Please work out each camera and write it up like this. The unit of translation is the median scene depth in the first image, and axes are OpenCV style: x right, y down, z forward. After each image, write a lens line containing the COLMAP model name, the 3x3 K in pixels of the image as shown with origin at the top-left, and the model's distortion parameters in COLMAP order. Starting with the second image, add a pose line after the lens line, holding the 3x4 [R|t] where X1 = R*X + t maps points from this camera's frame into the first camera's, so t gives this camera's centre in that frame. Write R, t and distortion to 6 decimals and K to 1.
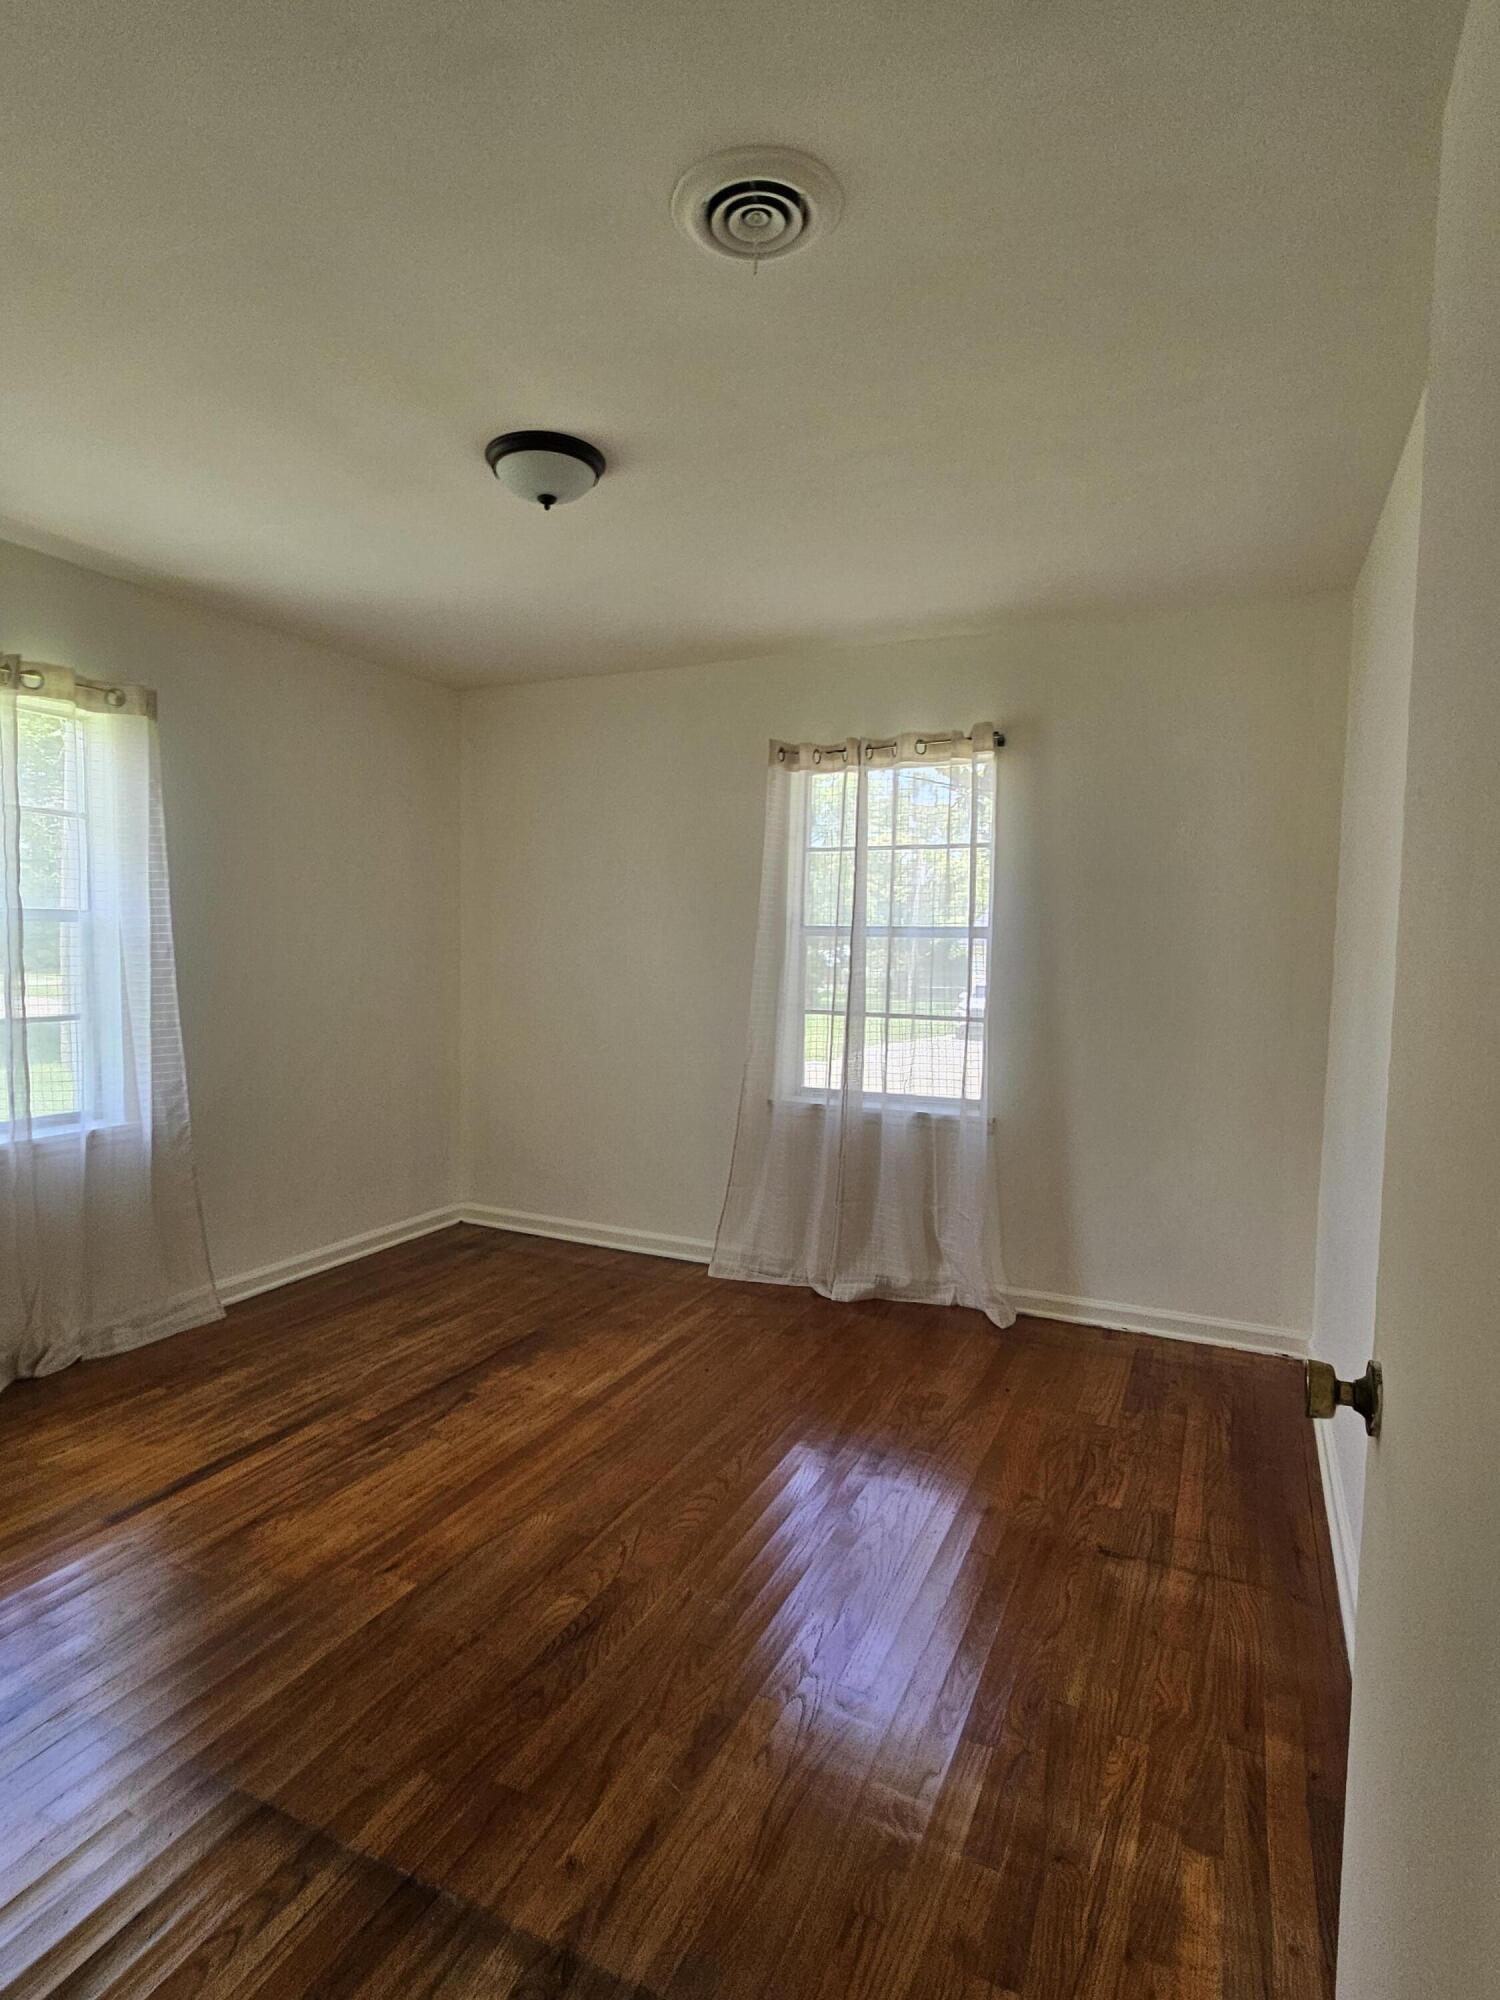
lens RADIAL K [[1043.6, 0, 749.8], [0, 1043.6, 1006.2], [0, 0, 1]] dist [0.002607, -0.001872]
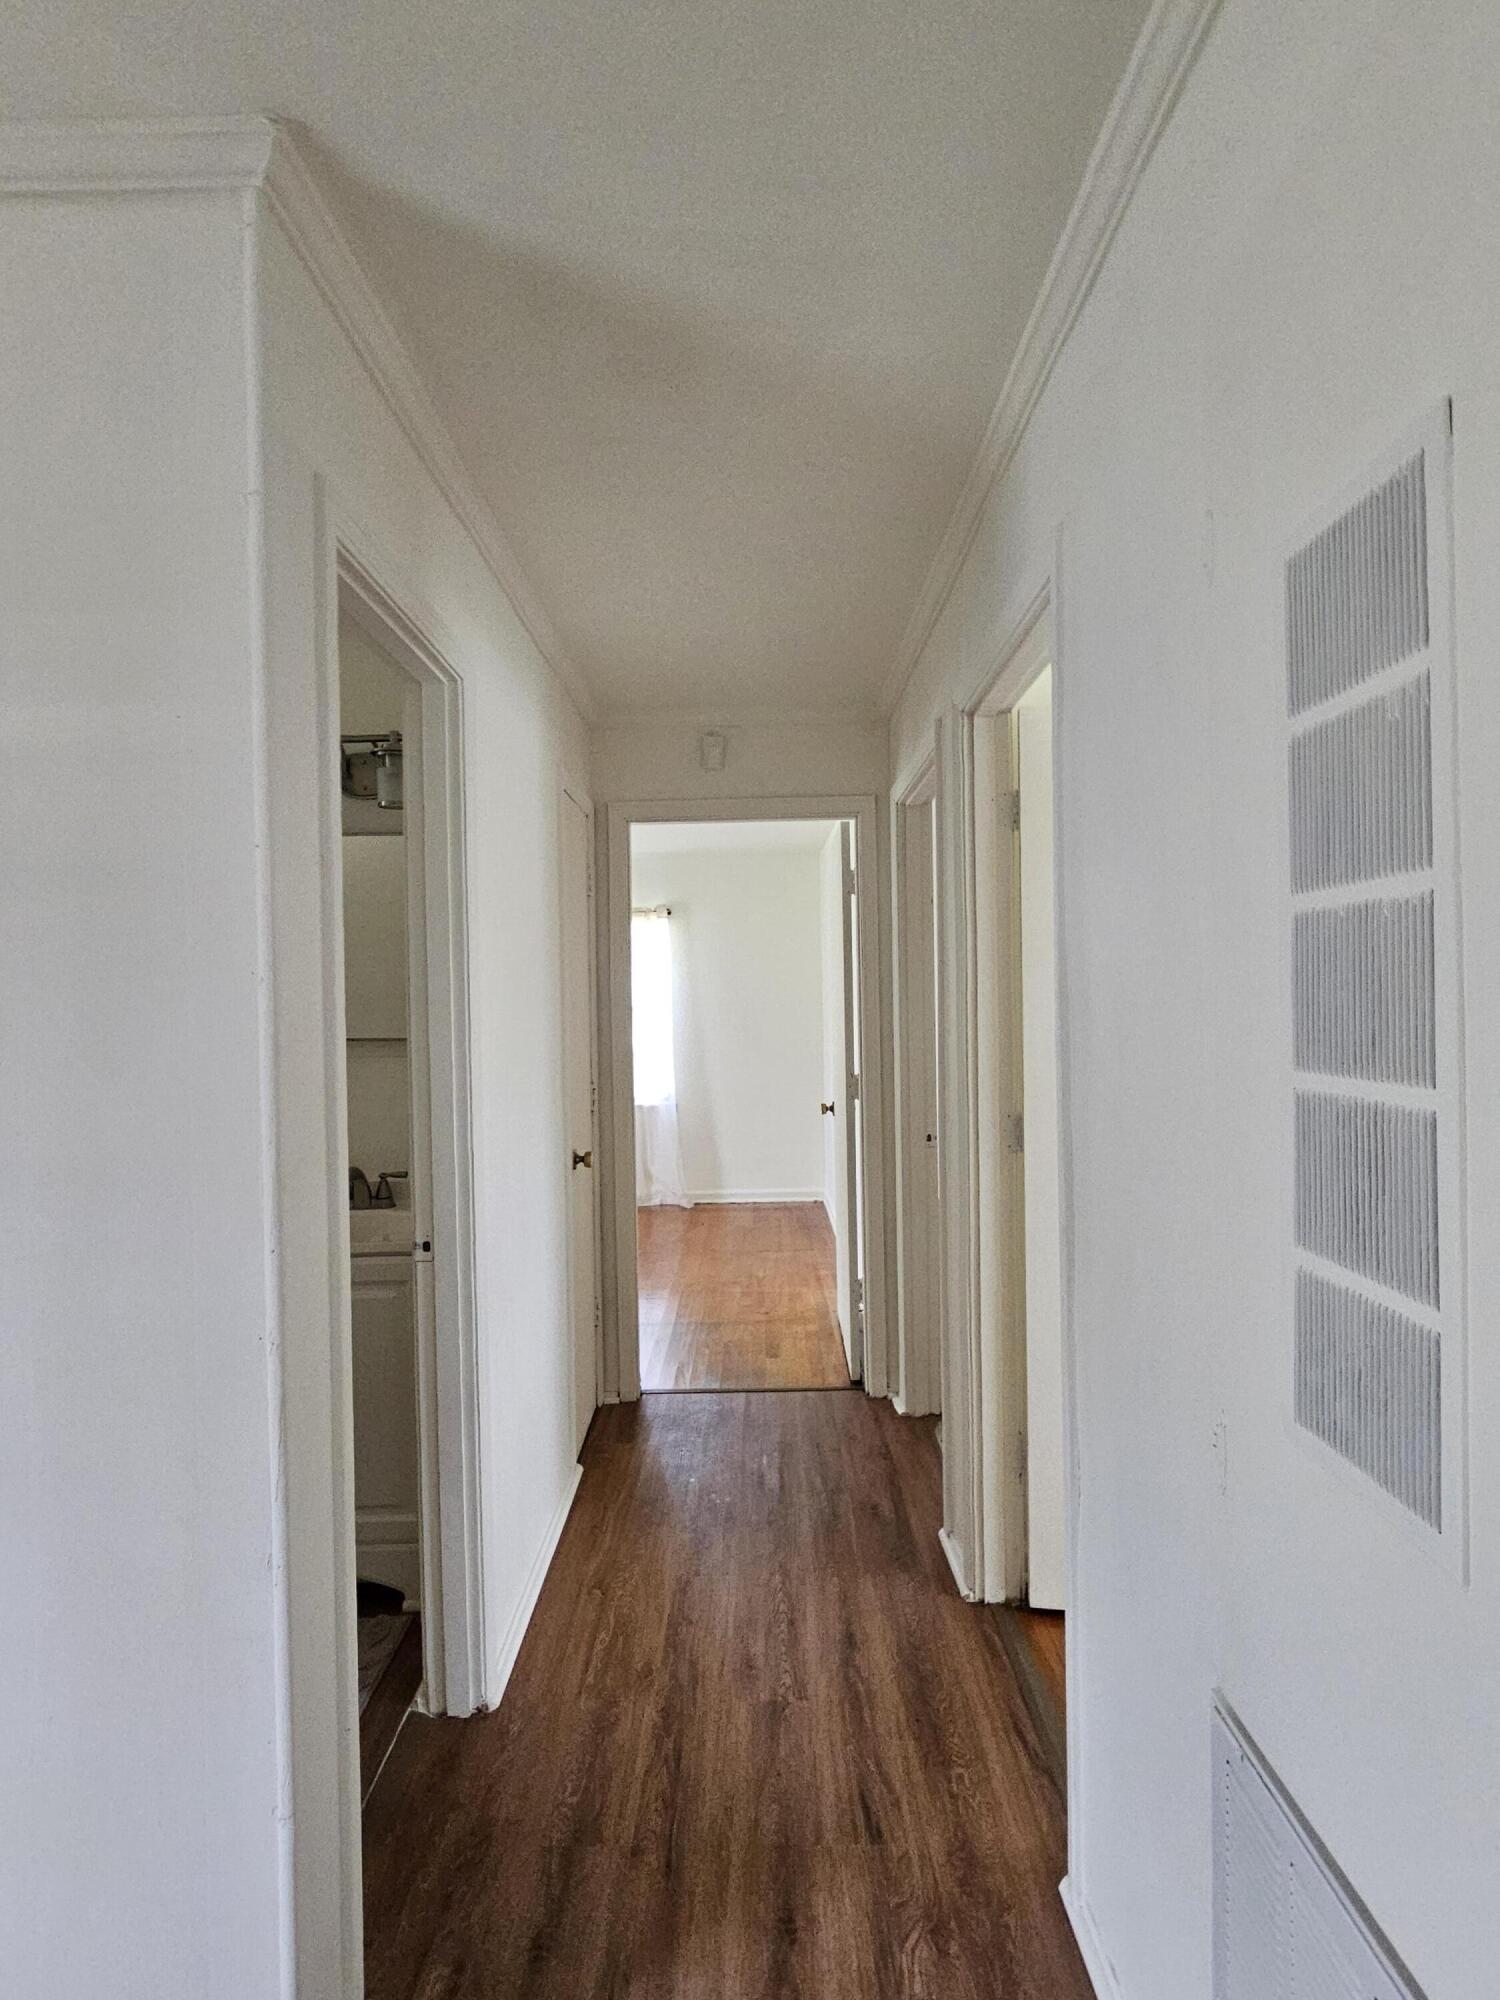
lens RADIAL K [[1043.6, 0, 750.5], [0, 1043.6, 1005.5], [0, 0, 1]] dist [0.002607, -0.001872]
pose [[0.906162, -0.041531, 0.420887, -0.504118], [0.065233, 0.996983, -0.042069, 0.018465], [-0.417870, 0.065577, 0.906137, -0.927589]]
